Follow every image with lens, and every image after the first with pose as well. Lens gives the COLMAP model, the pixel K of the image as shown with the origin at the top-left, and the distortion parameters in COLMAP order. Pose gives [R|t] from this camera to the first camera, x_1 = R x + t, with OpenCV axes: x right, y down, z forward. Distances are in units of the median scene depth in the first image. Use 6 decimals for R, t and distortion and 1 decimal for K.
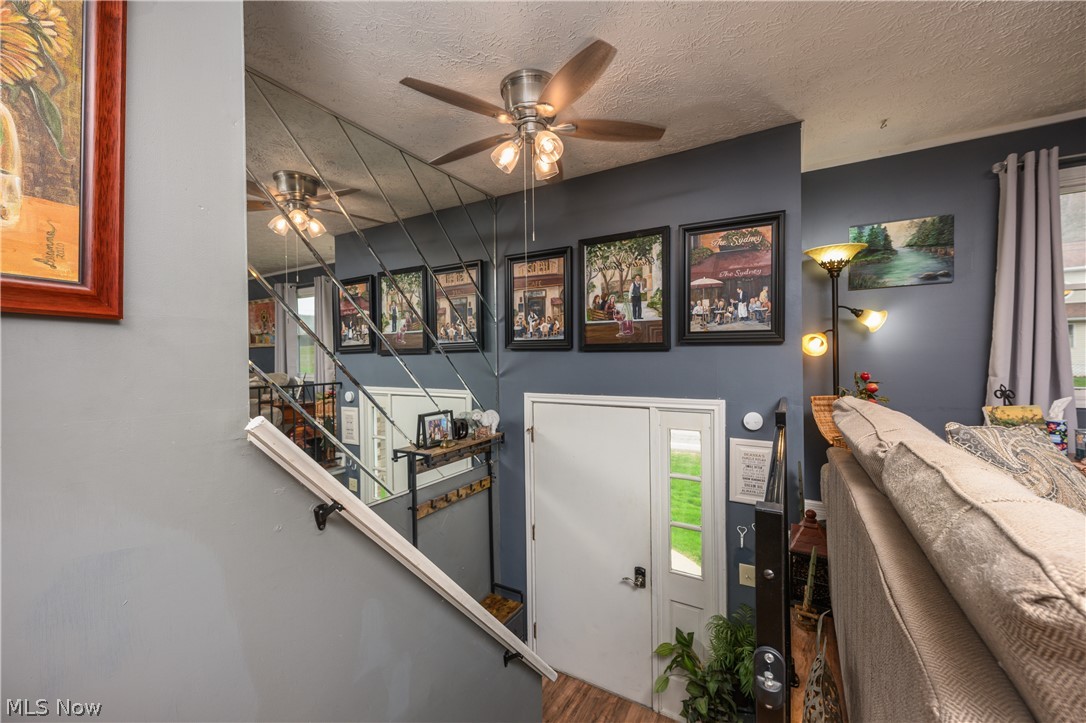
lens RADIAL K [[426.9, 0, 542.1], [0, 426.9, 360.1], [0, 0, 1]] dist [-0.000560, 0.000030]
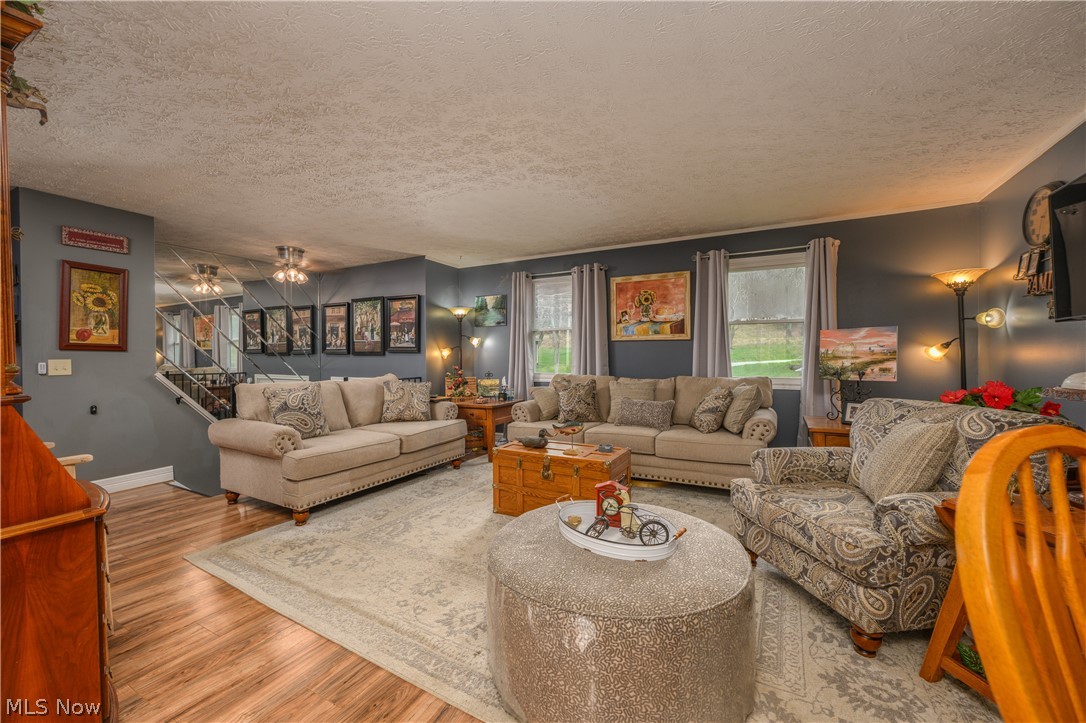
lens RADIAL K [[426.9, 0, 540.7], [0, 426.9, 356.2], [0, 0, 1]] dist [-0.000560, 0.000030]
pose [[0.999361, 0.007912, 0.034852, 1.019339], [-0.007660, 0.999944, -0.007347, -0.009231], [-0.034908, 0.007076, 0.999365, -1.149243]]
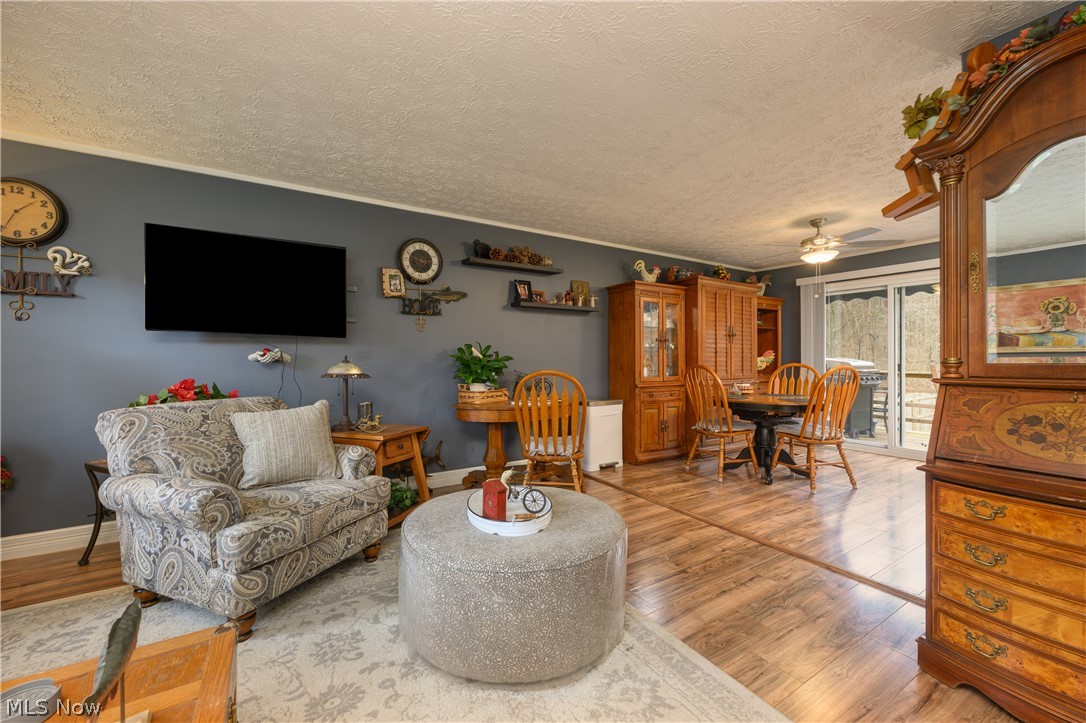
lens RADIAL K [[426.9, 0, 543.1], [0, 426.9, 358.6], [0, 0, 1]] dist [-0.000560, 0.000030]
pose [[-0.891366, 0.014518, 0.453053, 0.781424], [0.016516, 0.999863, 0.000454, -0.008327], [-0.452984, 0.007888, -0.891484, 0.063865]]
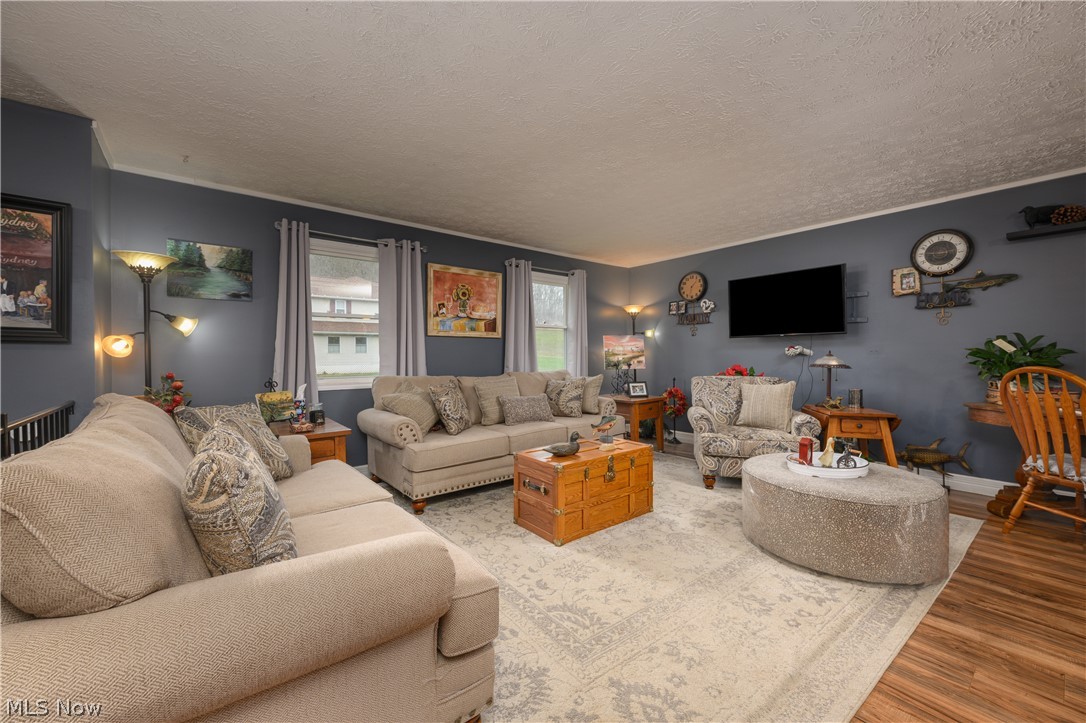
lens RADIAL K [[426.9, 0, 537.3], [0, 426.9, 357.9], [0, 0, 1]] dist [-0.000560, 0.000030]
pose [[0.360227, 0.003554, 0.932858, 0.052092], [0.005560, 0.999967, -0.005956, 0.003250], [-0.932848, 0.007332, 0.360196, -0.278834]]
